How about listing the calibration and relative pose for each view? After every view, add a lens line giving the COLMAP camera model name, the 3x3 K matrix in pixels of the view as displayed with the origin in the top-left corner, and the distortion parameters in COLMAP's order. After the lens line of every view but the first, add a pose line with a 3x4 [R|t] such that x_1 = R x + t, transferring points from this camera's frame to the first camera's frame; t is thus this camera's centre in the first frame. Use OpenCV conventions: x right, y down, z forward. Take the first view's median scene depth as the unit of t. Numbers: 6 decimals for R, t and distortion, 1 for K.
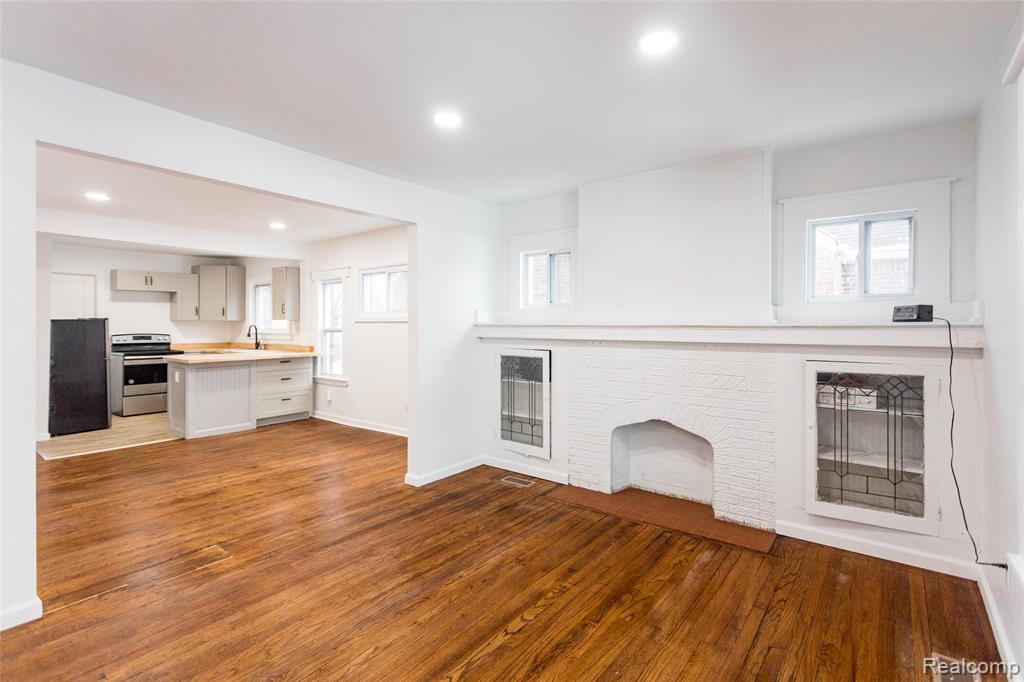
lens RADIAL K [[484.6, 0, 514.5], [0, 484.6, 337.7], [0, 0, 1]] dist [0.000773, 0.000498]
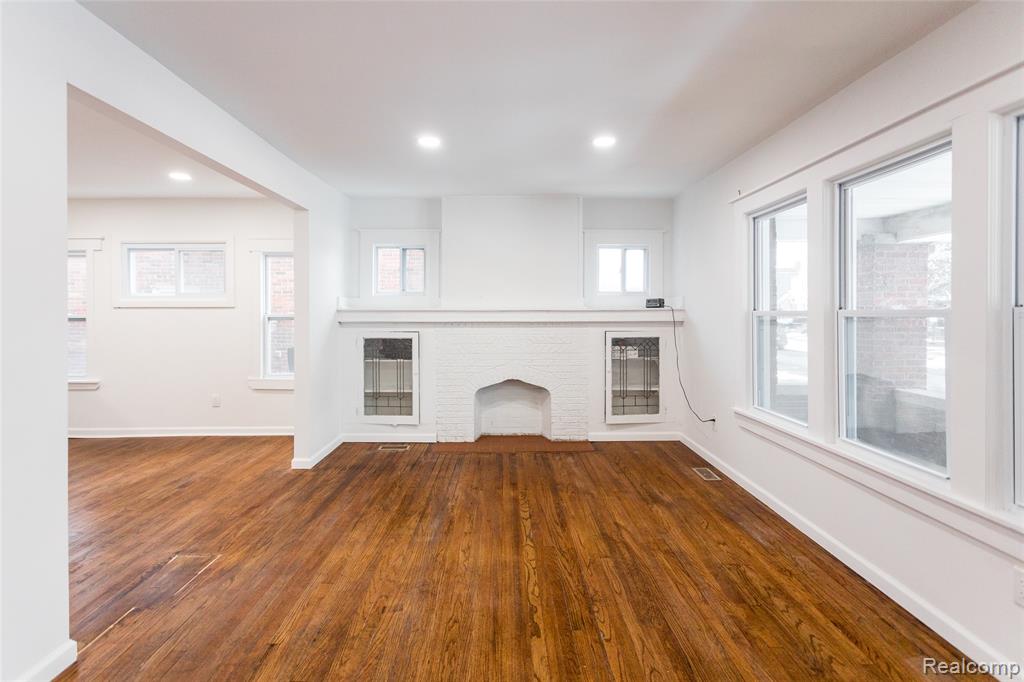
lens RADIAL K [[484.6, 0, 509.8], [0, 484.6, 334.2], [0, 0, 1]] dist [0.000773, 0.000498]
pose [[0.783881, -0.031807, 0.620096, -0.675954], [0.019563, 0.999456, 0.026536, 0.006889], [-0.620603, -0.008670, 0.784077, -0.083311]]
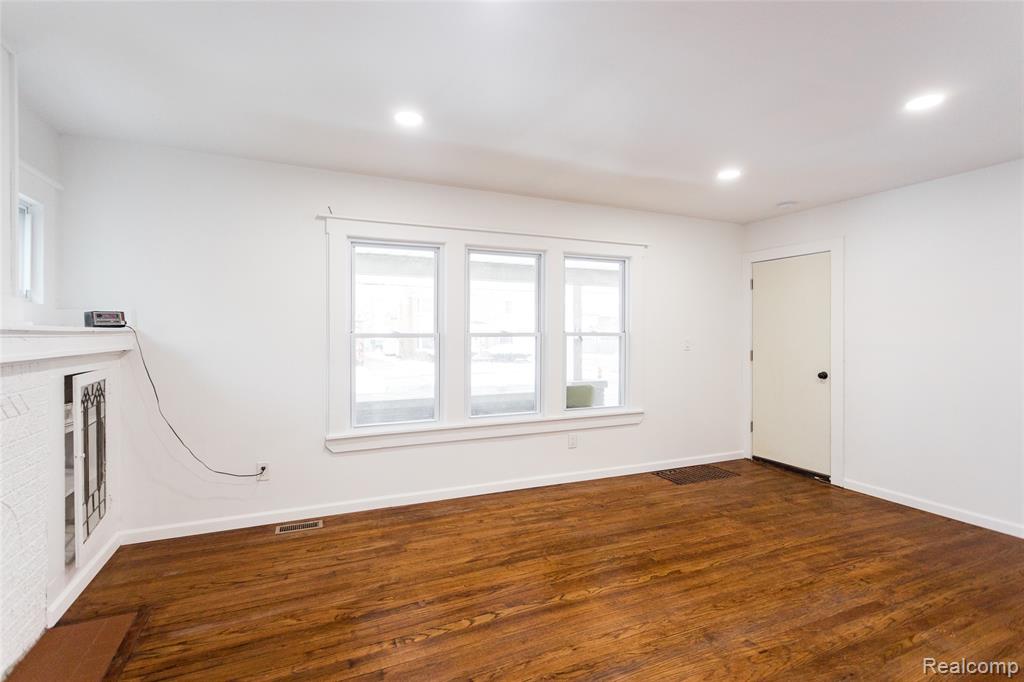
lens RADIAL K [[484.6, 0, 506.0], [0, 484.6, 340.2], [0, 0, 1]] dist [0.000773, 0.000498]
pose [[-0.876448, -0.005507, 0.481466, -0.392201], [0.013070, 0.999294, 0.035223, -0.027826], [-0.481320, 0.037164, -0.875757, 1.365992]]
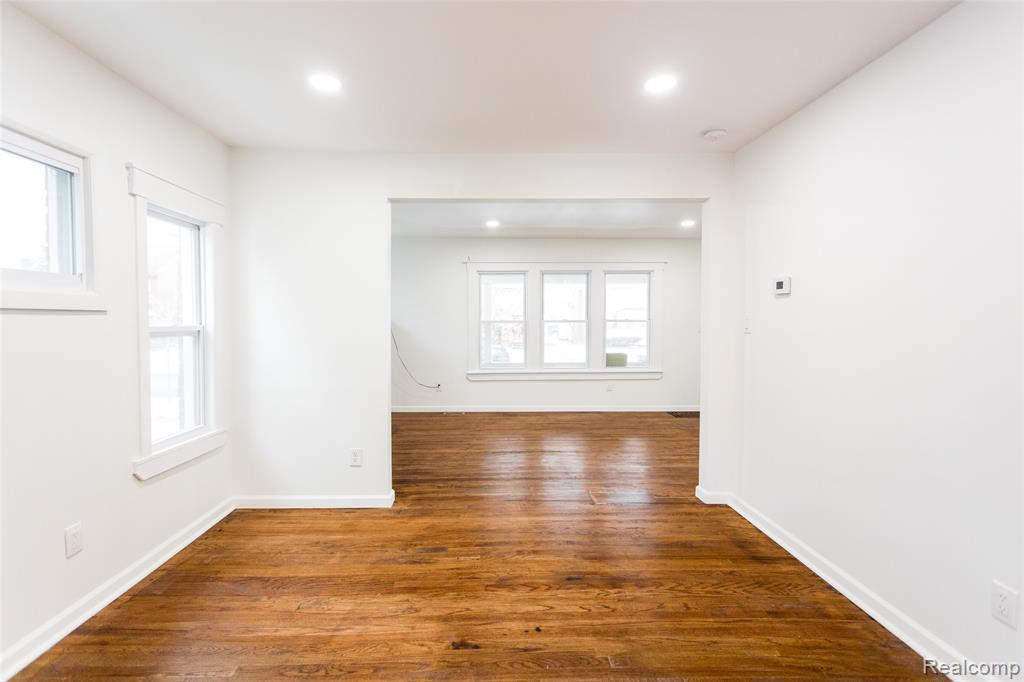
lens RADIAL K [[484.6, 0, 506.5], [0, 484.6, 333.4], [0, 0, 1]] dist [0.000773, 0.000498]
pose [[-0.640004, -0.019361, 0.768128, -1.373442], [0.020672, 0.998887, 0.042402, -0.041425], [-0.768093, 0.043016, -0.638891, 1.902587]]
